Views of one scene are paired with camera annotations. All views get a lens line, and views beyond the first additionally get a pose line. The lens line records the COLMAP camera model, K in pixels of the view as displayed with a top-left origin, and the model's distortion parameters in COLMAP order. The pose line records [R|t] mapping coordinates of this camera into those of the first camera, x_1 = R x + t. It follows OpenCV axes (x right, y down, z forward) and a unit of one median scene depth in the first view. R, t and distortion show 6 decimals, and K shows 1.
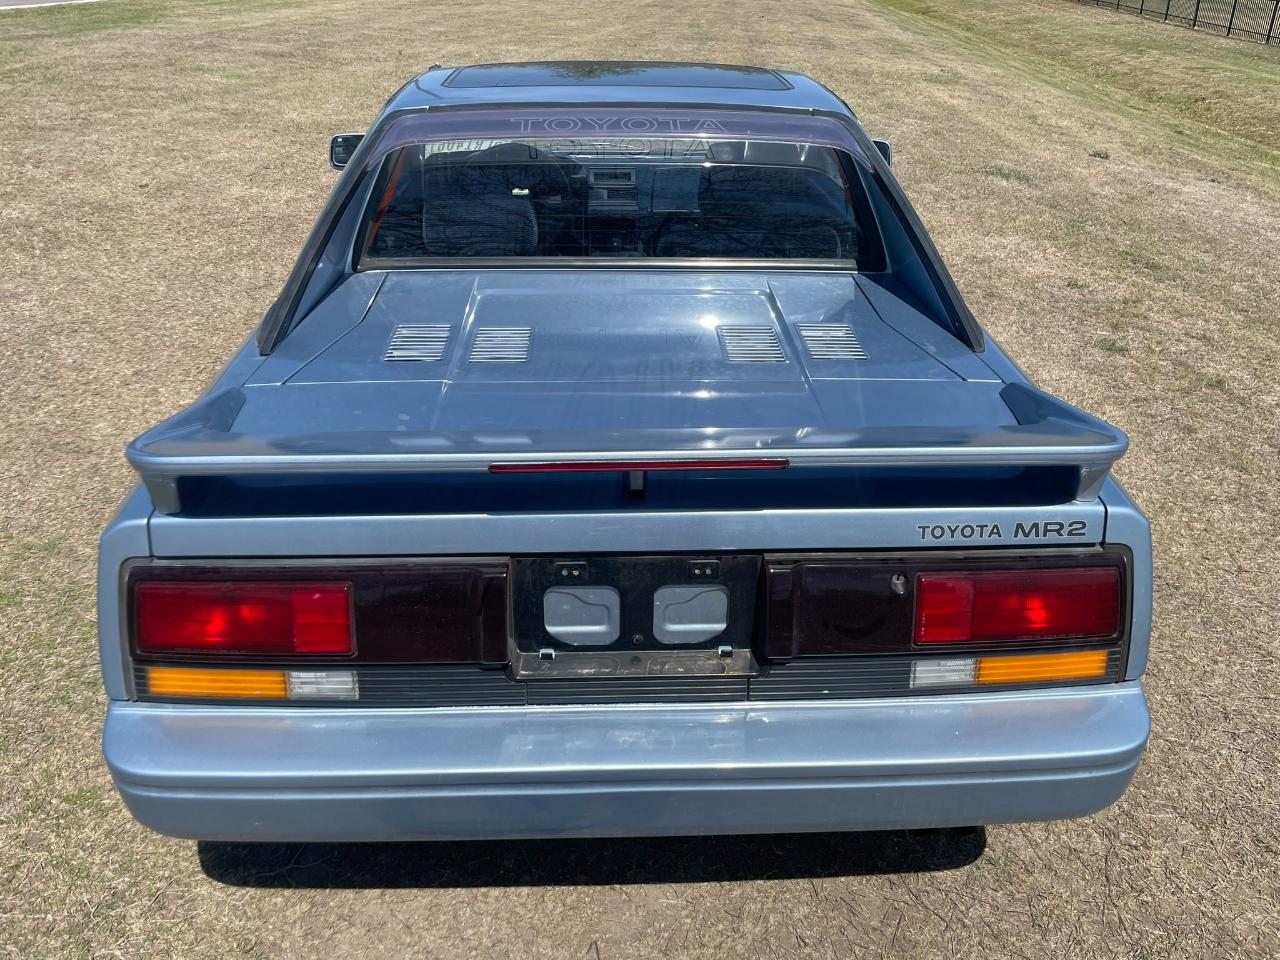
lens RADIAL K [[973.4, 0, 642.7], [0, 973.4, 452.5], [0, 0, 1]] dist [0.097532, -0.130512]
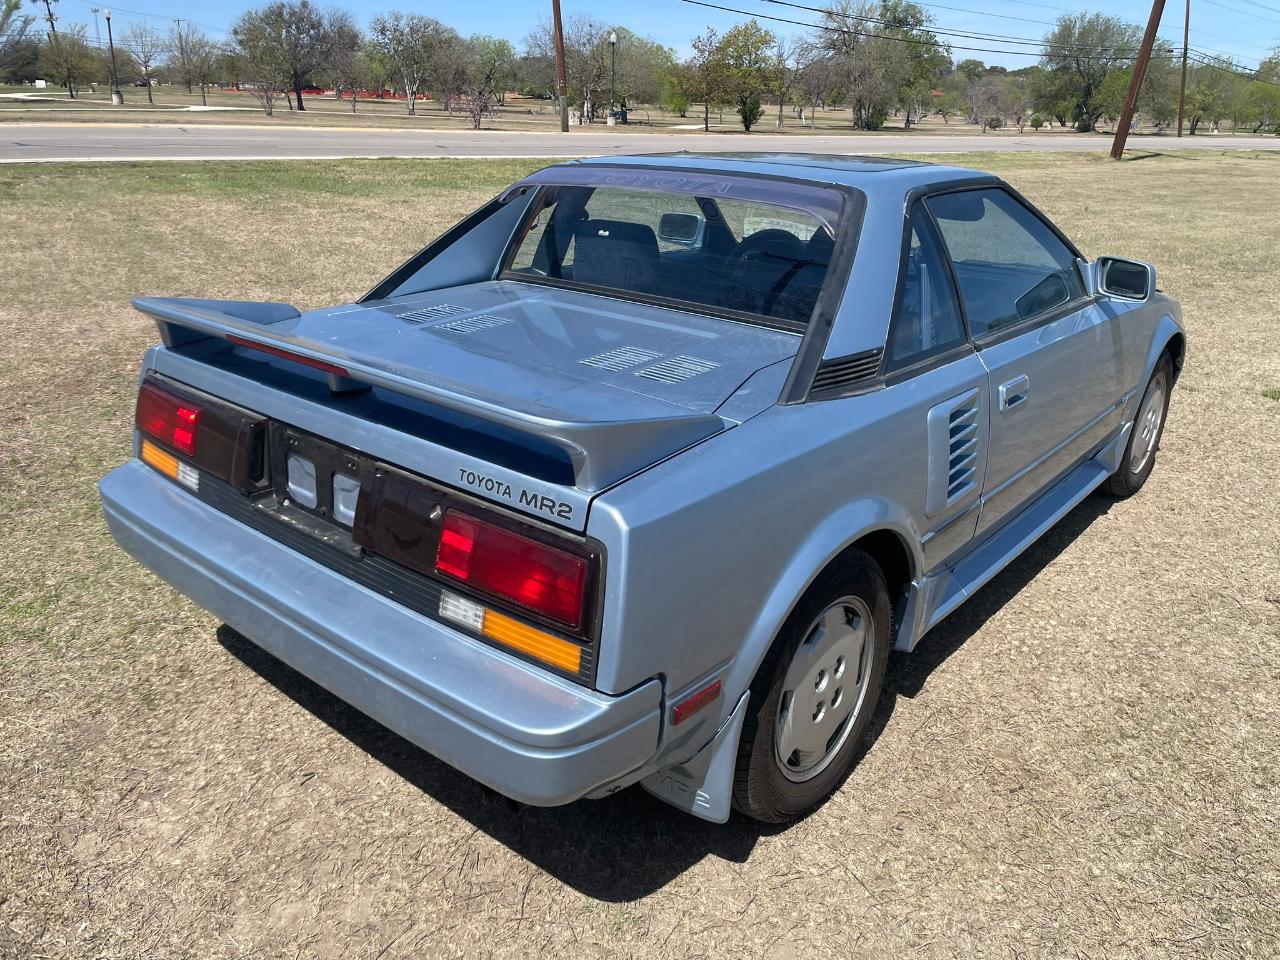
lens RADIAL K [[973.4, 0, 642.7], [0, 973.4, 452.5], [0, 0, 1]] dist [0.097532, -0.130512]
pose [[0.738538, 0.229836, -0.633828, 1.144117], [-0.322181, 0.946126, -0.032326, 0.024760], [0.592252, 0.228081, 0.772798, 0.231120]]
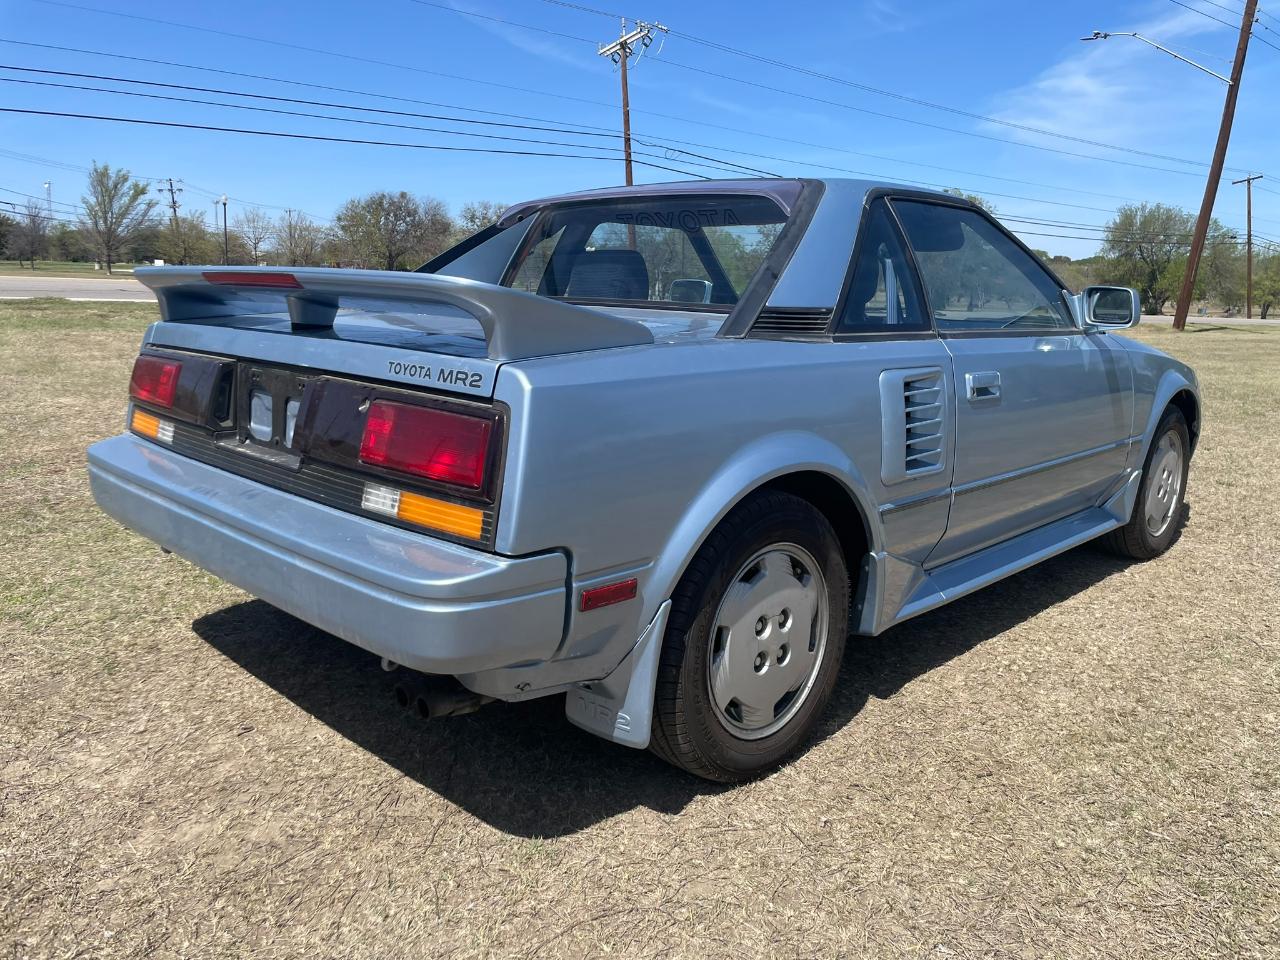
lens RADIAL K [[973.4, 0, 642.7], [0, 973.4, 452.5], [0, 0, 1]] dist [0.097532, -0.130512]
pose [[0.687696, 0.128937, -0.714457, 1.336096], [-0.352469, 0.919637, -0.173302, 0.269980], [0.634696, 0.371003, 0.677877, 0.420849]]
